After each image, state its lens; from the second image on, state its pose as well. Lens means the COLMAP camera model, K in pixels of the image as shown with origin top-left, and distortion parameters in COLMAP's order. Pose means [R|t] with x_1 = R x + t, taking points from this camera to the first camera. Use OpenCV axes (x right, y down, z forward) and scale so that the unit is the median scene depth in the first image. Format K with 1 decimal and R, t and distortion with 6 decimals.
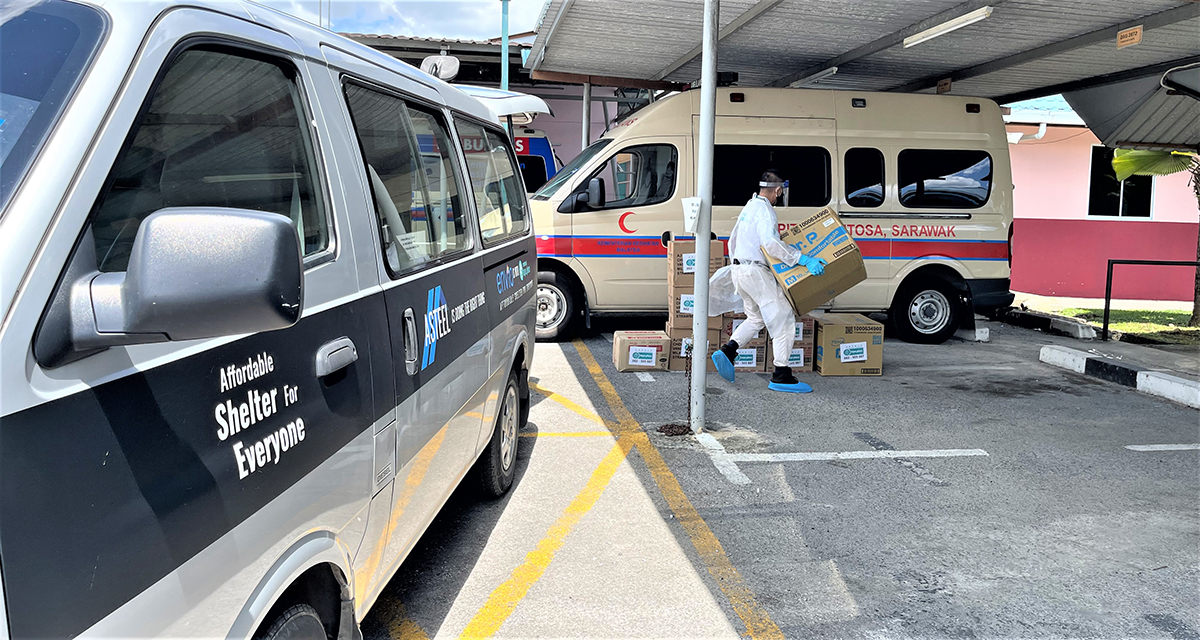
lens RADIAL K [[902.8, 0, 605.9], [0, 902.8, 230.3], [0, 0, 1]] dist [-0.008445, 0.001113]
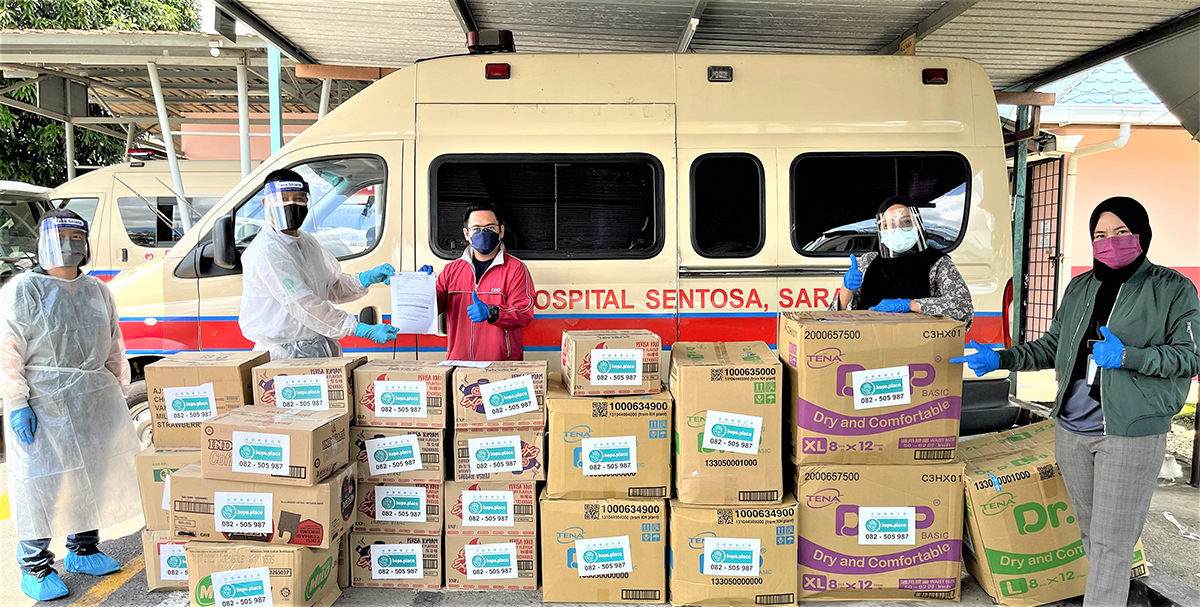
lens RADIAL K [[941.2, 0, 597.1], [0, 941.2, 305.3], [0, 0, 1]] dist [0.017718, -0.004337]
pose [[0.994060, -0.013846, -0.107946, 0.265904], [0.016652, 0.999545, 0.025143, -0.011971], [0.107549, -0.026792, 0.993839, 0.398854]]
